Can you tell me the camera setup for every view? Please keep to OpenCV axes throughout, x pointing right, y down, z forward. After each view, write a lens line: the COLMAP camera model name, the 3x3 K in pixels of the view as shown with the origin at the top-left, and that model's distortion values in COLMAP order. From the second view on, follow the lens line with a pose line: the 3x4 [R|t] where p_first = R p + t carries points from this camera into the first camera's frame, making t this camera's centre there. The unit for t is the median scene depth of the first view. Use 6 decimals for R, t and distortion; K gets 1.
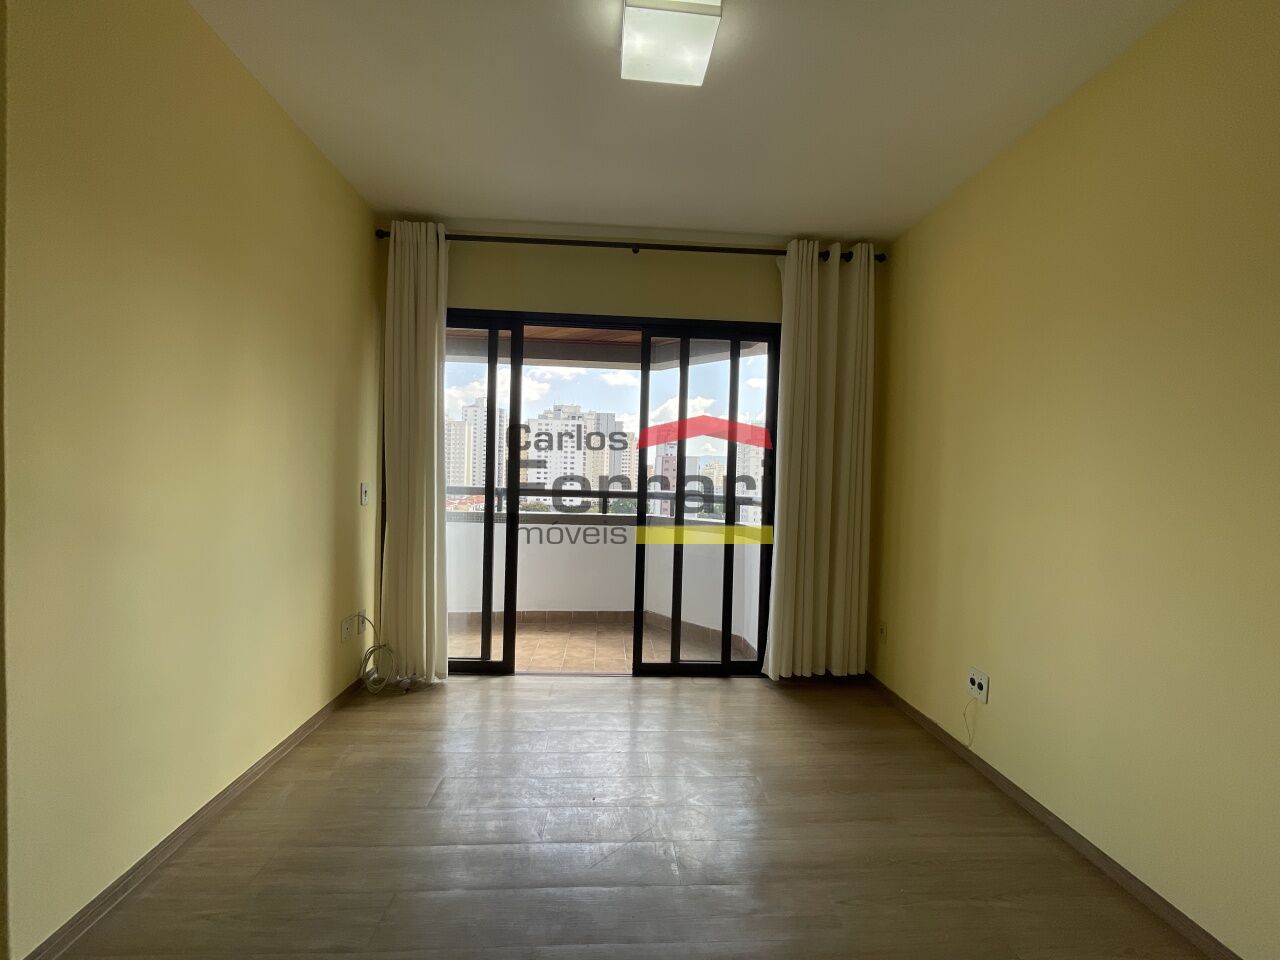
lens RADIAL K [[521.9, 0, 640.7], [0, 521.9, 484.7], [0, 0, 1]] dist [-0.000372, 0.000591]
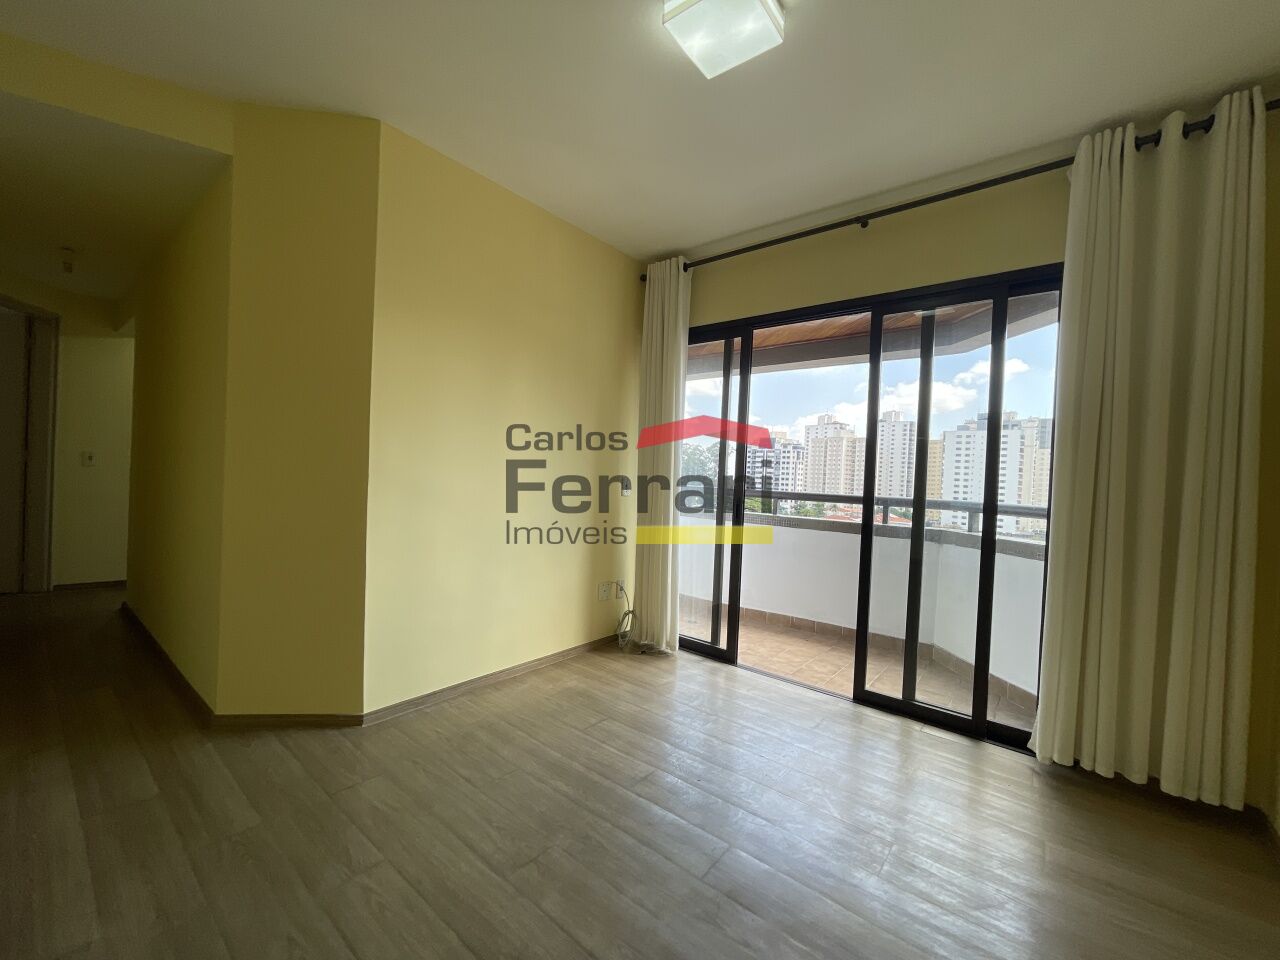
lens RADIAL K [[521.9, 0, 644.8], [0, 521.9, 491.9], [0, 0, 1]] dist [-0.000372, 0.000591]
pose [[0.739219, 0.024779, -0.673009, 0.323091], [-0.037743, 0.999277, -0.004665, 0.028789], [0.672406, 0.028849, 0.739620, 0.096152]]
